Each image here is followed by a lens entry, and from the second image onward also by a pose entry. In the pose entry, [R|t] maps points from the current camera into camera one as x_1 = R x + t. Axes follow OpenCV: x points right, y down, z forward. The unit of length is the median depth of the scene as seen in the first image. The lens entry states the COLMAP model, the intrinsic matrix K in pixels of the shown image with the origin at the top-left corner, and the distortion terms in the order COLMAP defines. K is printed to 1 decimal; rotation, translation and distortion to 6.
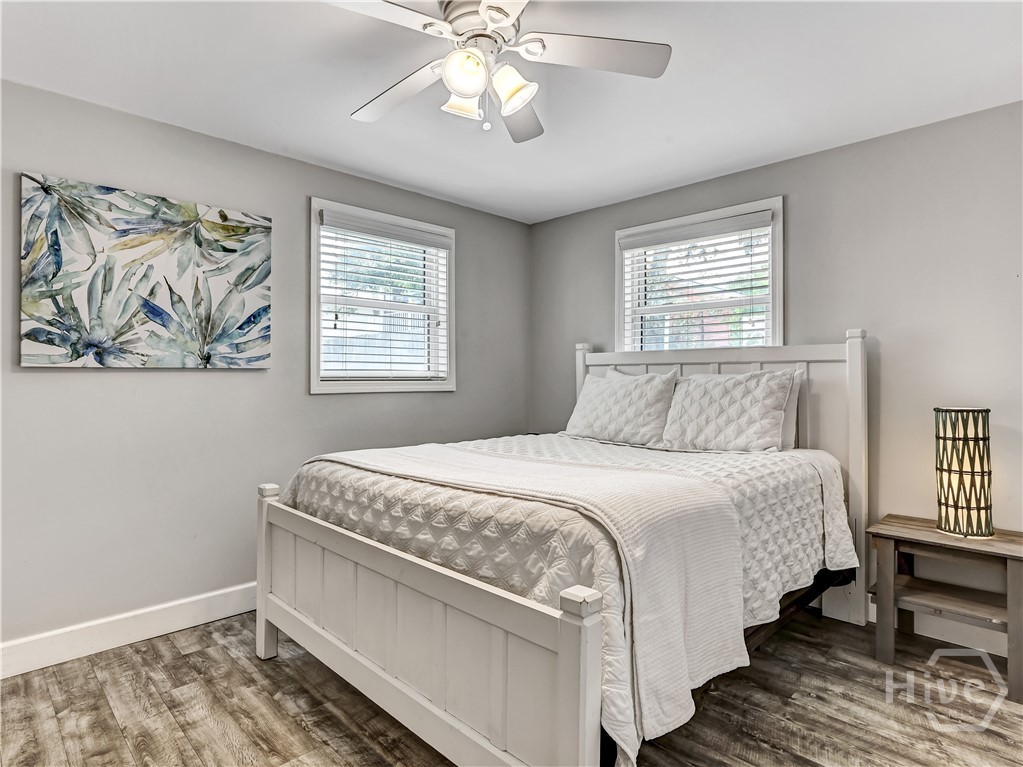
lens RADIAL K [[568.0, 0, 511.5], [0, 568.0, 383.5], [0, 0, 1]] dist [-0.088380, 0.000369]
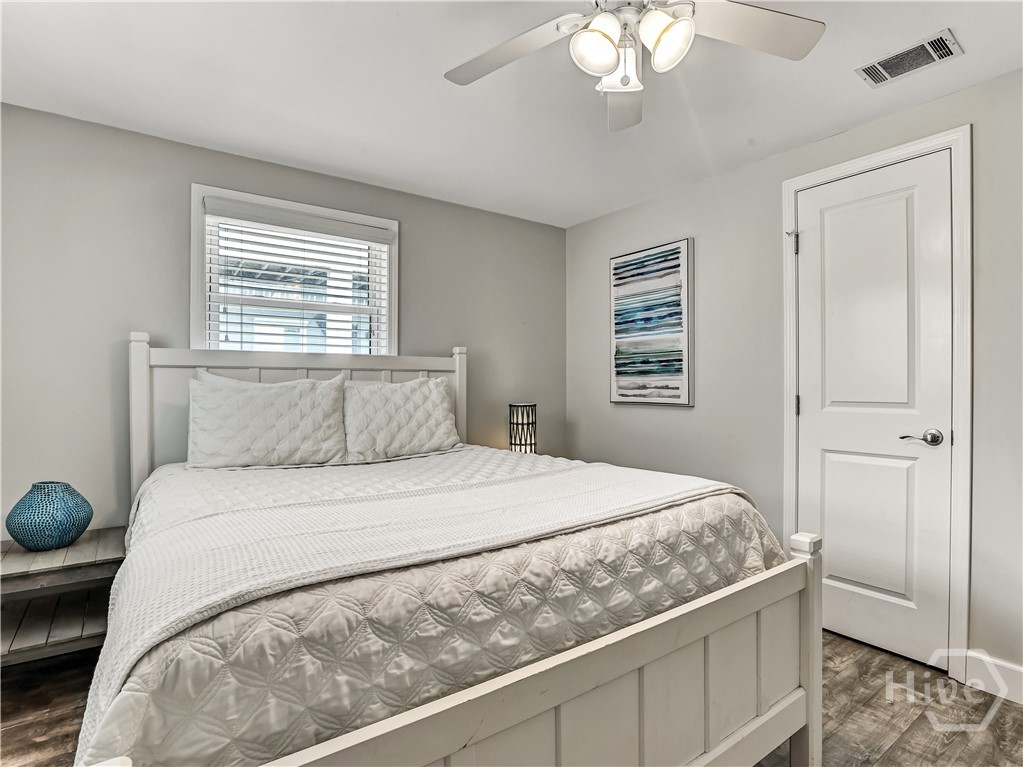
lens RADIAL K [[536.9, 0, 487.6], [0, 536.9, 382.1], [0, 0, 1]] dist [-0.006131, 0.000663]
pose [[0.161433, 0.004112, 0.986875, -0.579146], [0.006678, 0.999964, -0.005259, -0.008628], [-0.986861, 0.007440, 0.161400, 0.677596]]
